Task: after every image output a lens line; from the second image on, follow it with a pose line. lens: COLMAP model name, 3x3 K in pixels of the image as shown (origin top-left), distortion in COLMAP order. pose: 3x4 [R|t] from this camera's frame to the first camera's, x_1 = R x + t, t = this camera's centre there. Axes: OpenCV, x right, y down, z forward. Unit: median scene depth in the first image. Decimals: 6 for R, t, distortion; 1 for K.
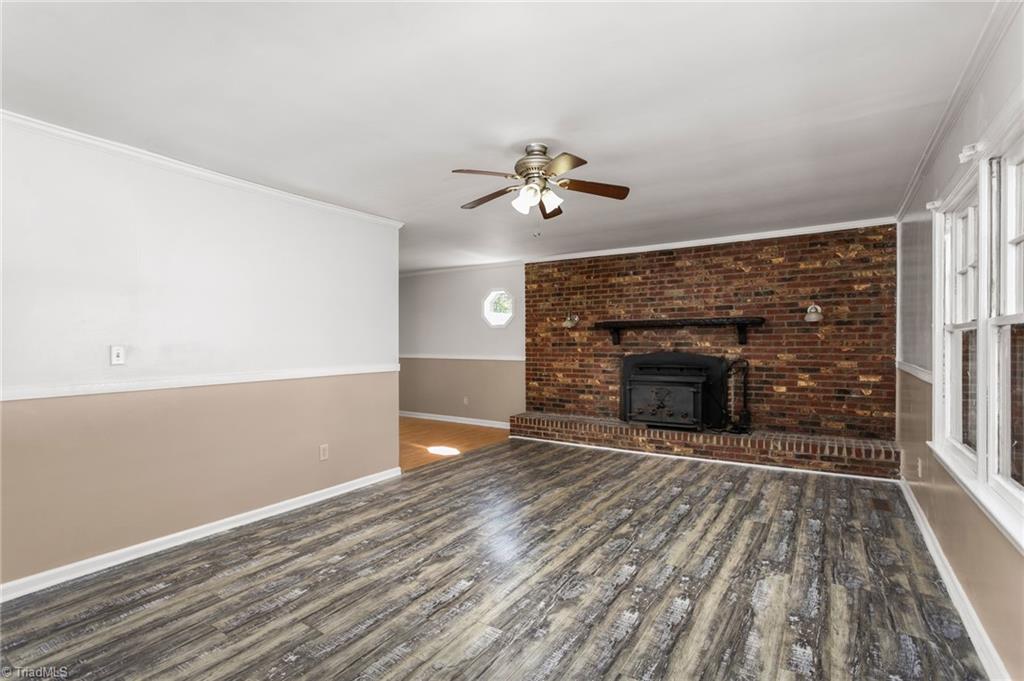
lens RADIAL K [[486.9, 0, 525.1], [0, 486.9, 339.6], [0, 0, 1]] dist [-0.003295, 0.004098]
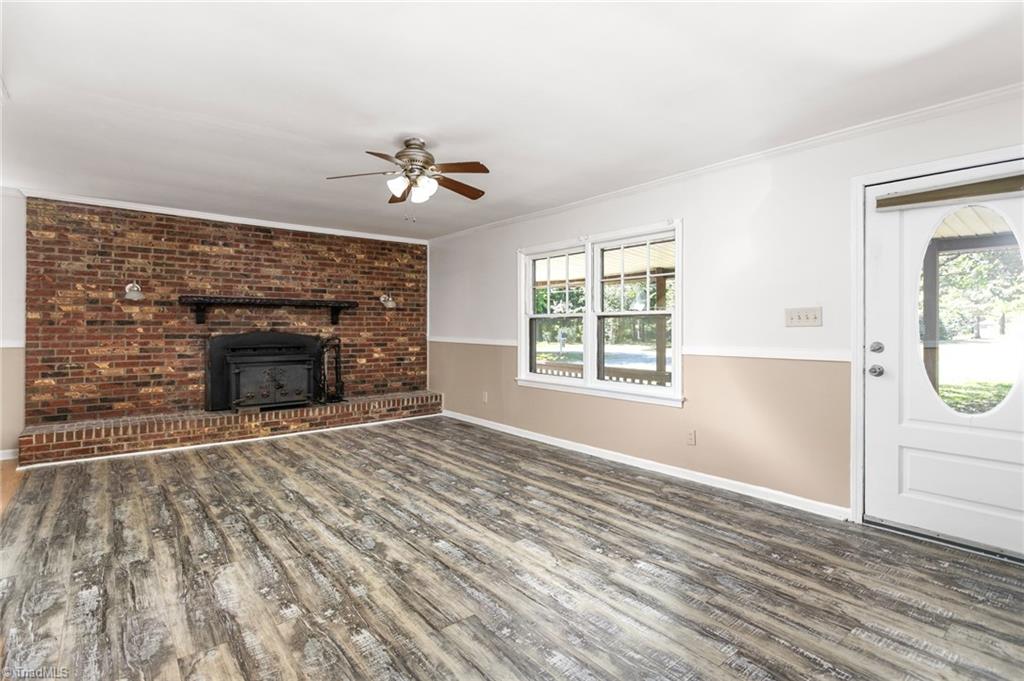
lens RADIAL K [[486.9, 0, 507.9], [0, 486.9, 317.1], [0, 0, 1]] dist [-0.003295, 0.004098]
pose [[0.328049, 0.024918, 0.944332, -0.756614], [-0.012478, 0.999679, -0.022043, 0.018468], [-0.944578, -0.004552, 0.328255, 0.355851]]
